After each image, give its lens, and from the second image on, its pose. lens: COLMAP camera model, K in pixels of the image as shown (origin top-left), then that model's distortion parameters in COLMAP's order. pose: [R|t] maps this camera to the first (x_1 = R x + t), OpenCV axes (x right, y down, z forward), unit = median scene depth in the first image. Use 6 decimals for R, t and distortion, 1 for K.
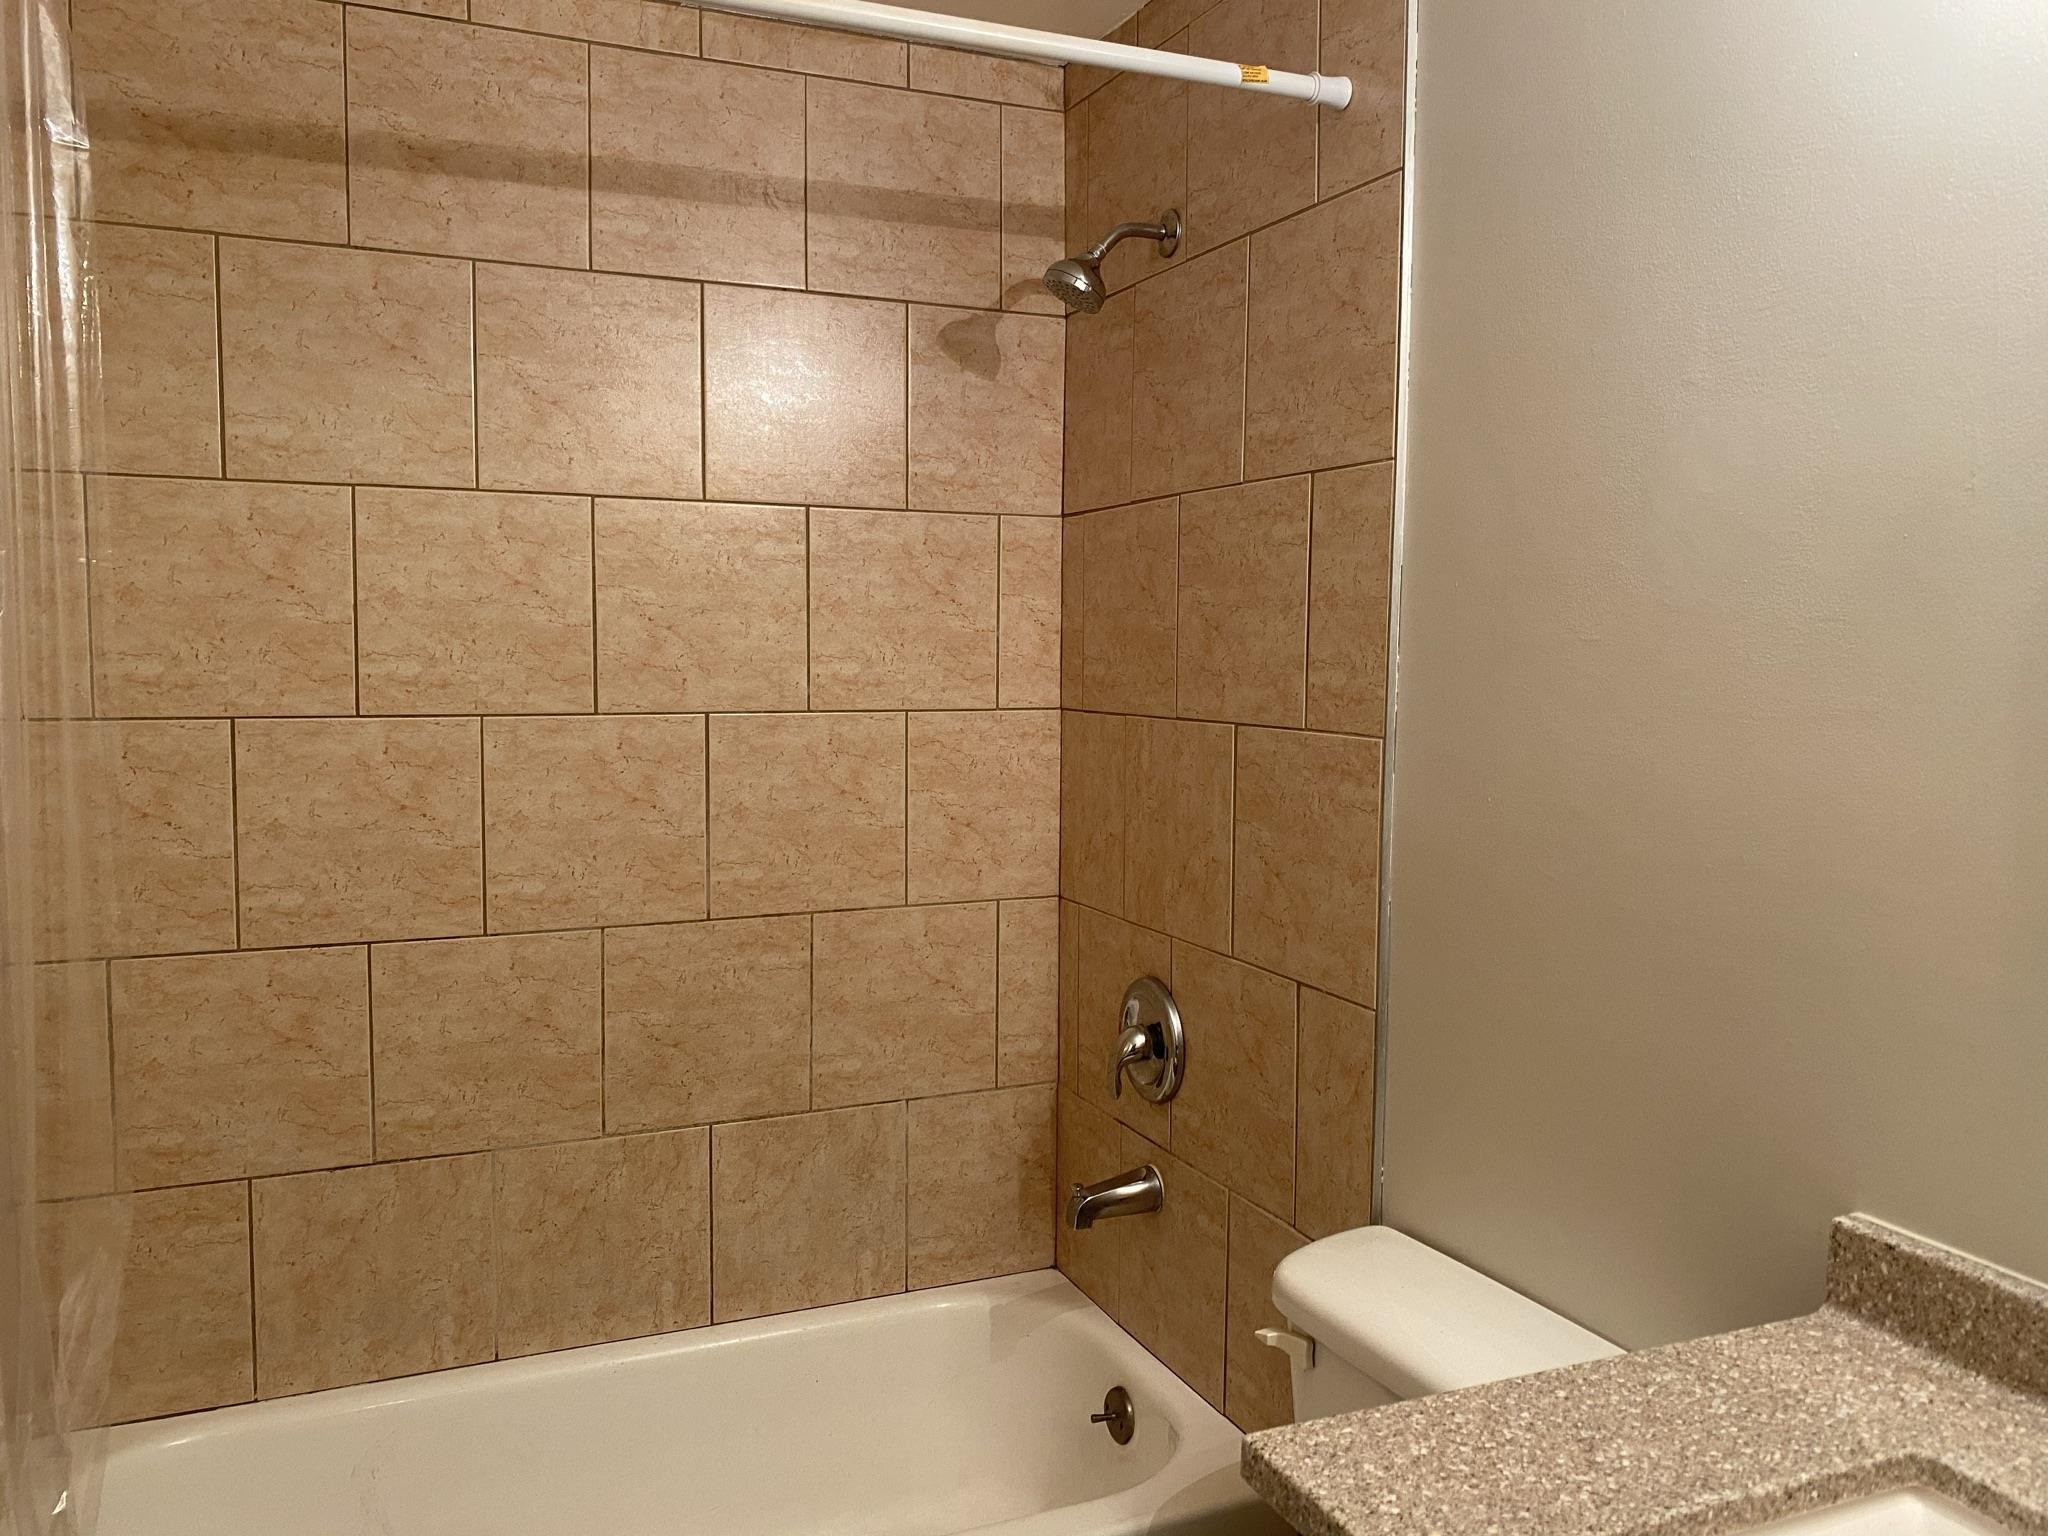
lens RADIAL K [[1580.0, 0, 1028.8], [0, 1580.0, 769.4], [0, 0, 1]] dist [0.025218, -0.024700]
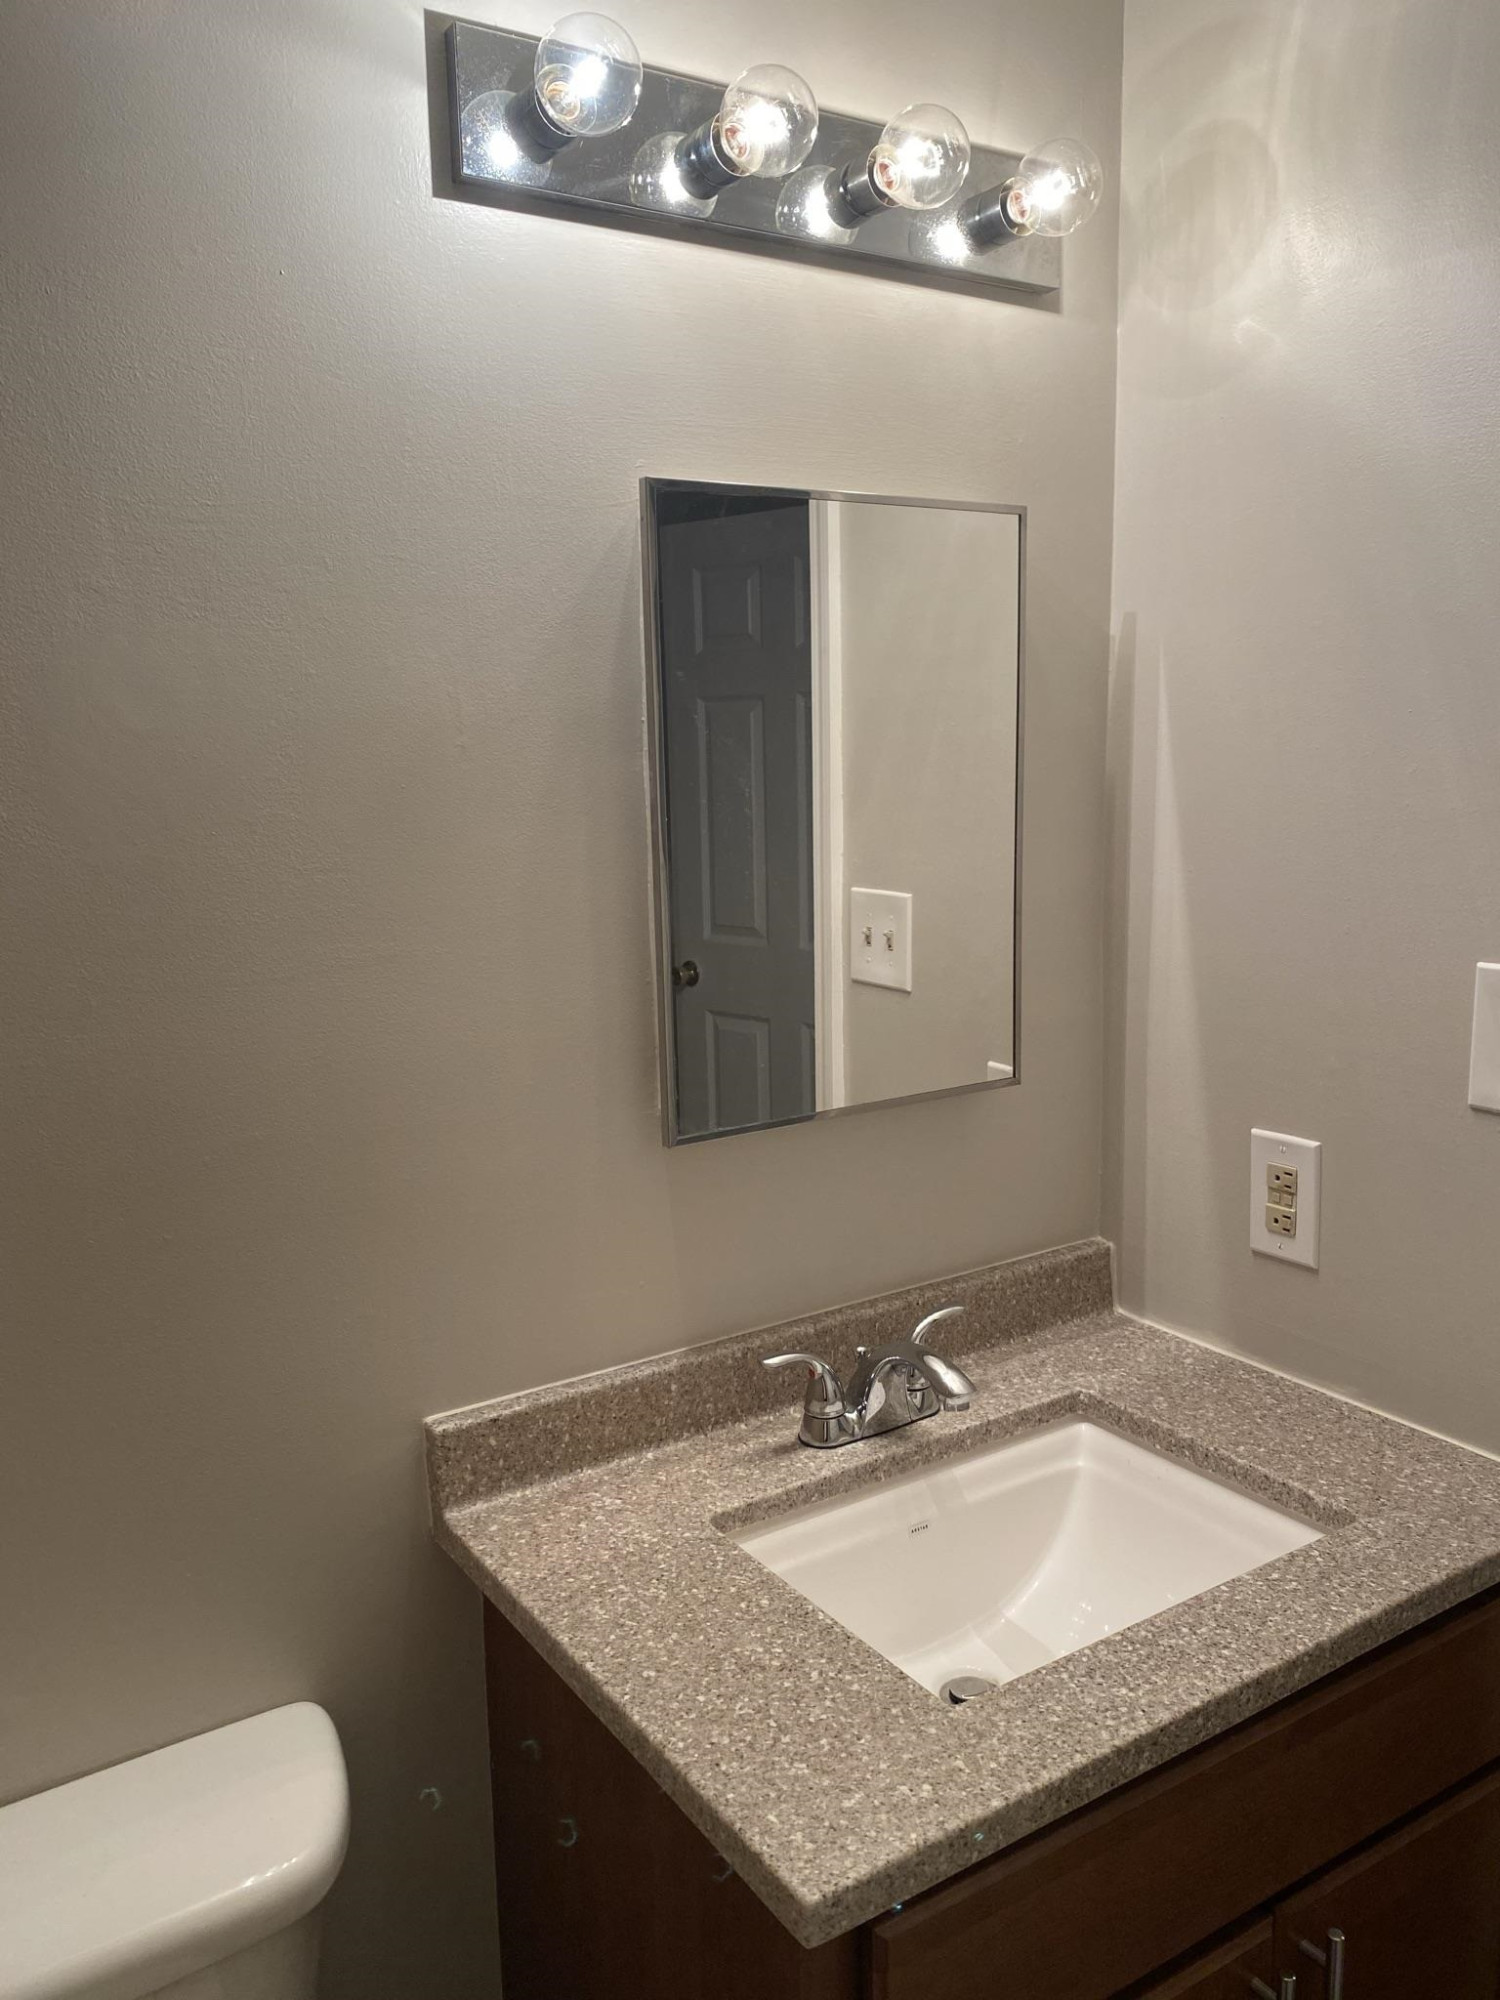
lens RADIAL K [[1543.0, 0, 754.4], [0, 1543.0, 991.5], [0, 0, 1]] dist [0.025218, -0.024700]
pose [[-0.157488, -0.168389, 0.973058, -0.522262], [0.106457, 0.976717, 0.186252, -0.187710], [-0.981766, 0.132922, -0.135896, 0.971782]]
